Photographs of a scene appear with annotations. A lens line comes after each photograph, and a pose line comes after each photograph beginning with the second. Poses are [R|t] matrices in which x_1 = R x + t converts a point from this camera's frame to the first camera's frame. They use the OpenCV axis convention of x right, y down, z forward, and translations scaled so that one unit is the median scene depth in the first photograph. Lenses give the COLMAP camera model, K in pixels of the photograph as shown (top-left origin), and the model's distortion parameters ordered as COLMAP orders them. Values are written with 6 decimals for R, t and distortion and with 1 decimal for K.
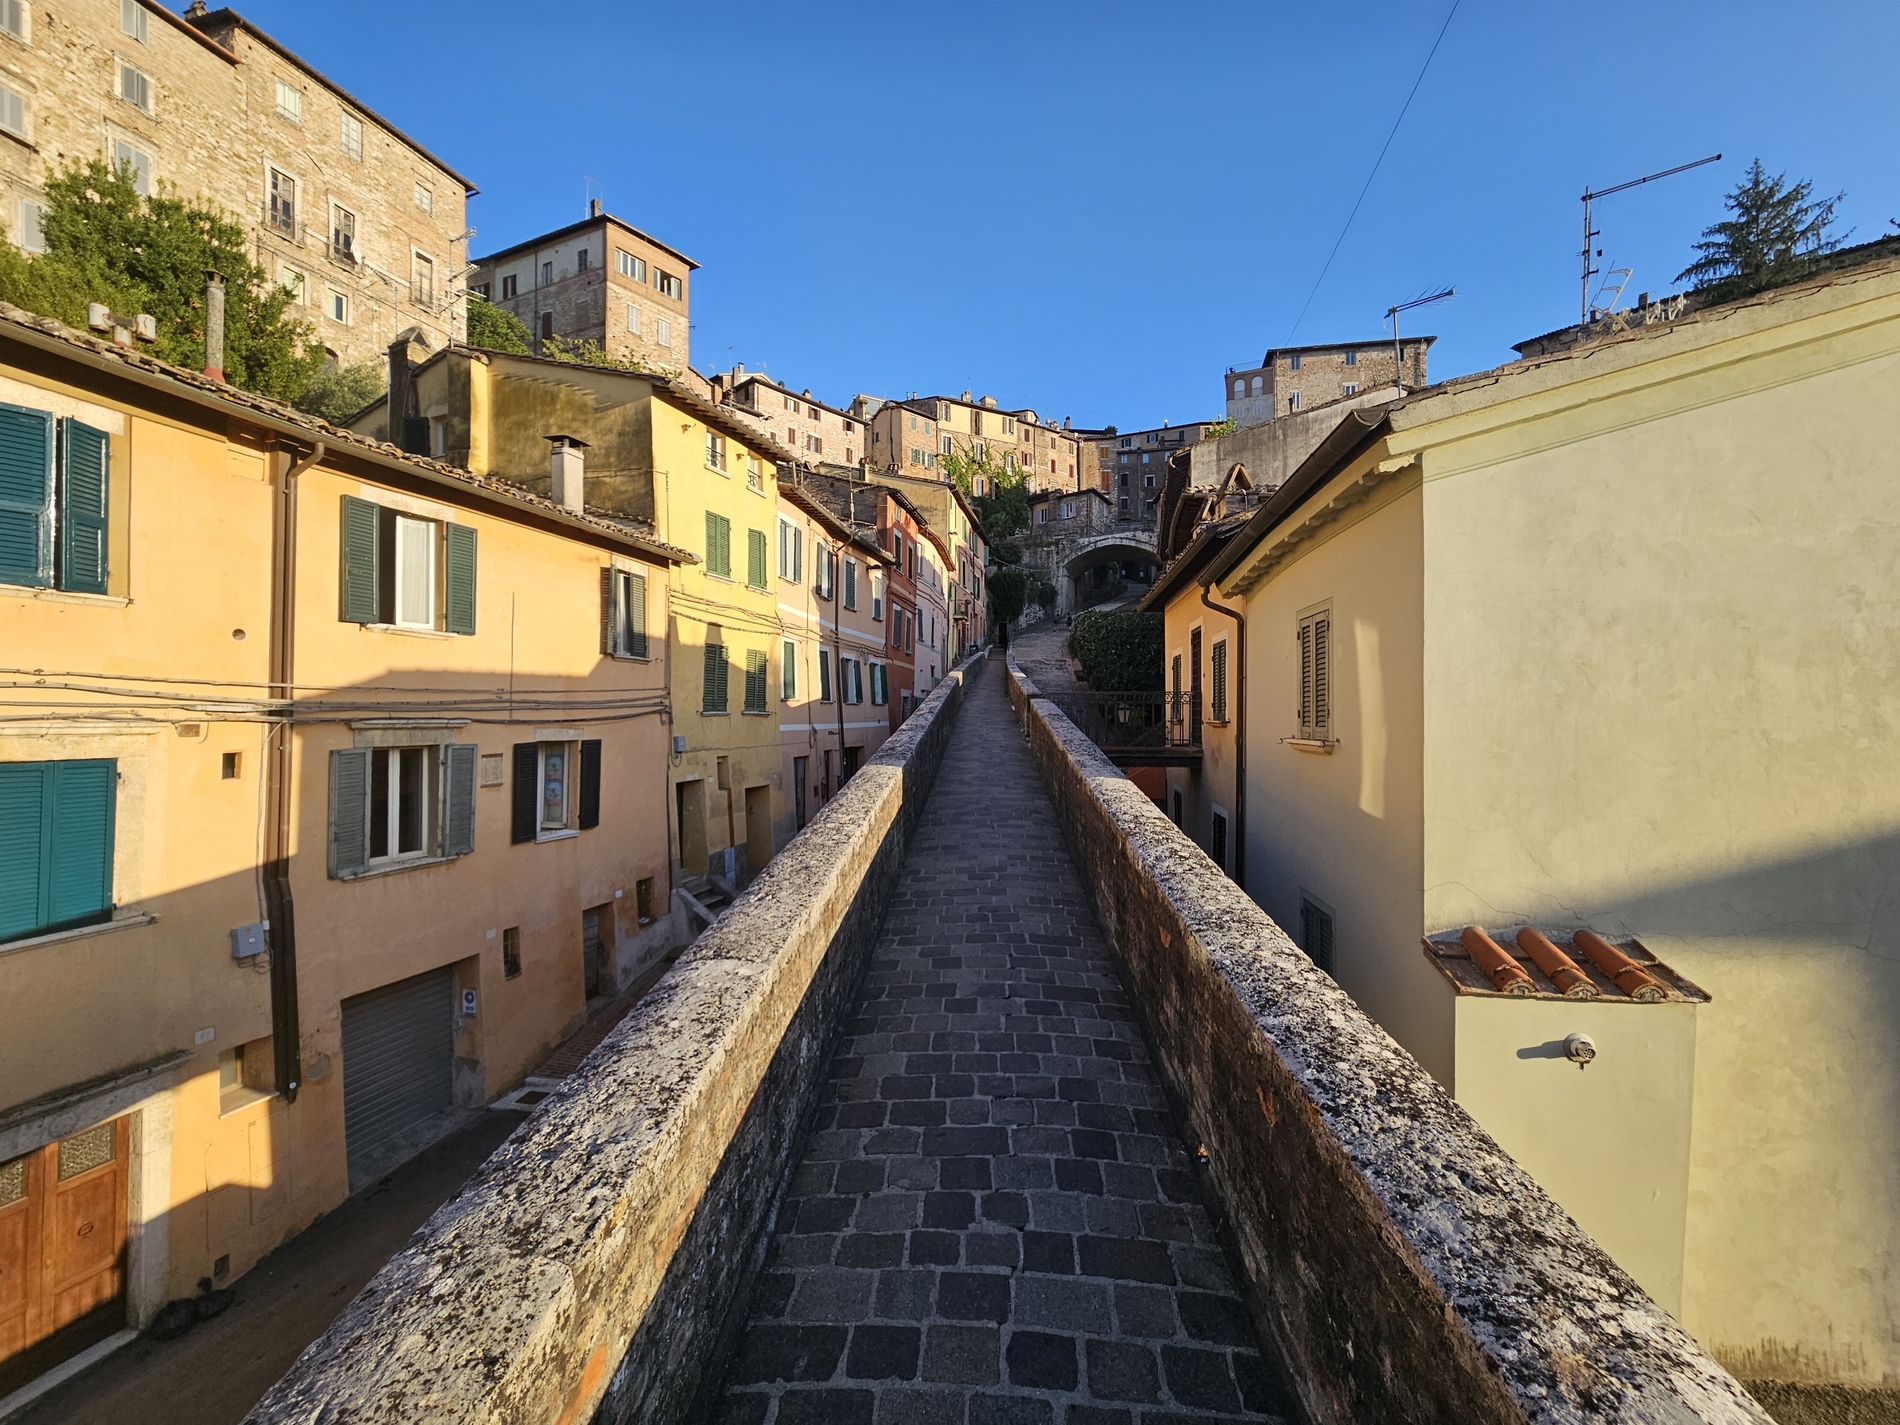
lens RADIAL K [[766.1, 0, 935.5], [0, 766.1, 717.1], [0, 0, 1]] dist [0.000267, 0.004766]
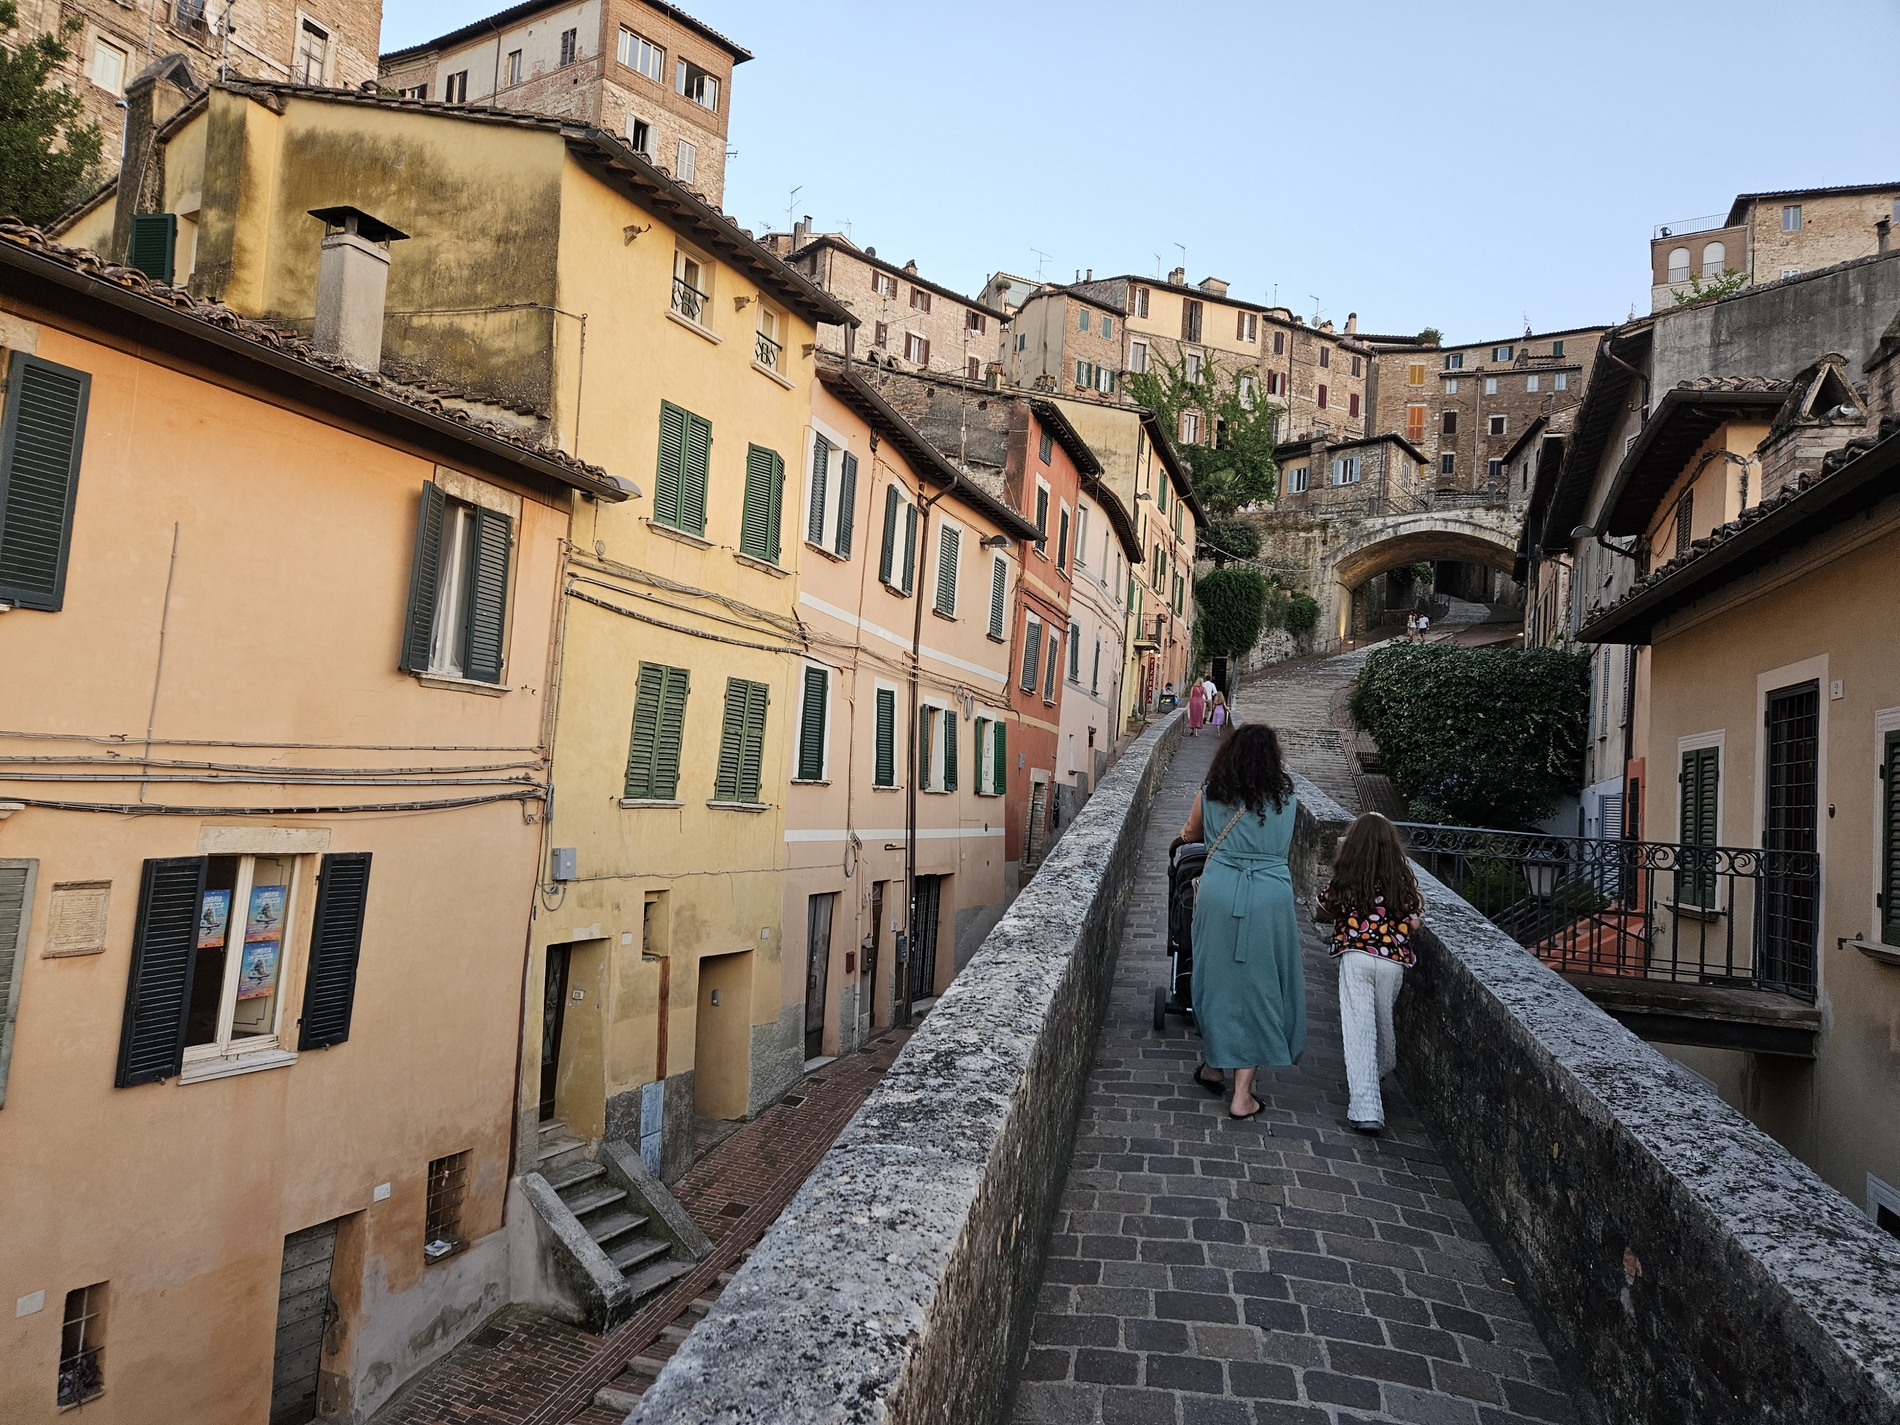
lens RADIAL K [[1254.1, 0, 941.0], [0, 1254.1, 707.9], [0, 0, 1]] dist [0.083050, -0.076230]
pose [[0.990717, 0.057535, -0.123164, -0.002980], [-0.066836, 0.995107, -0.072771, -0.016266], [0.118375, 0.080328, 0.989715, 0.173569]]
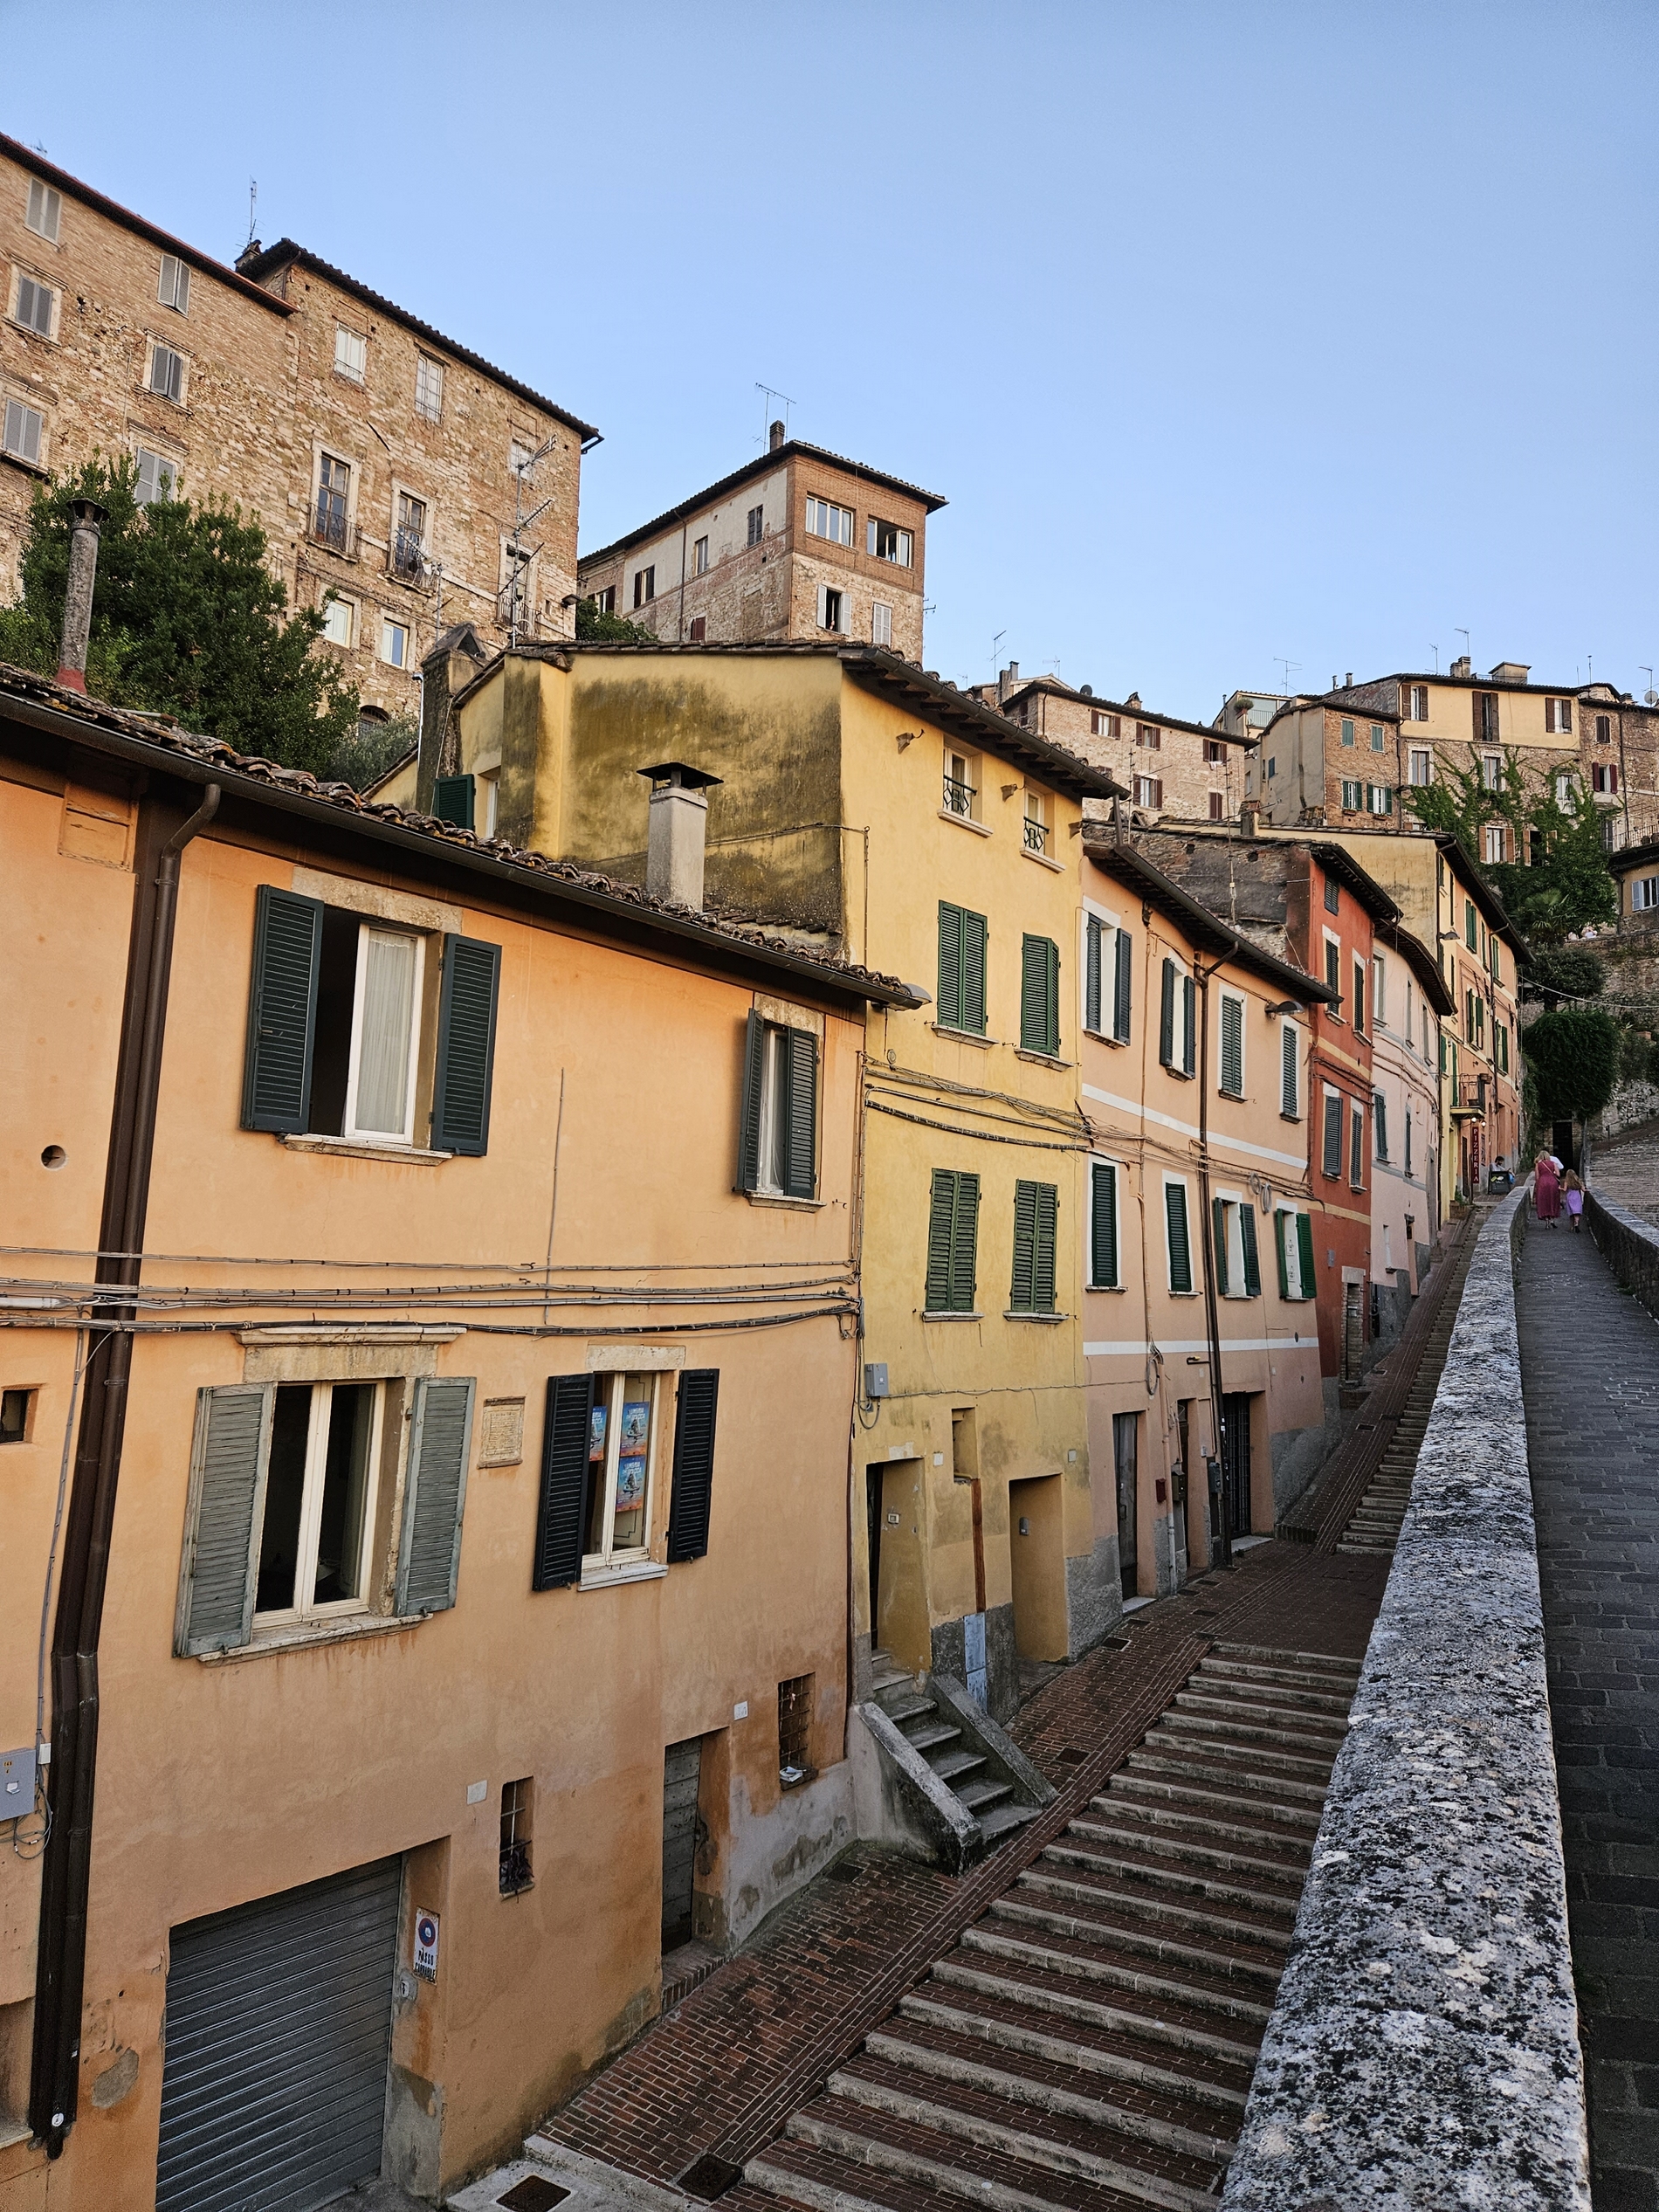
lens RADIAL K [[1459.9, 0, 858.2], [0, 1459.9, 1116.2], [0, 0, 1]] dist [0.083050, -0.076230]
pose [[0.940223, -0.017603, -0.340103, -0.024950], [-0.027499, 0.991478, -0.127339, -0.008860], [0.339447, 0.129079, 0.931727, 0.098600]]
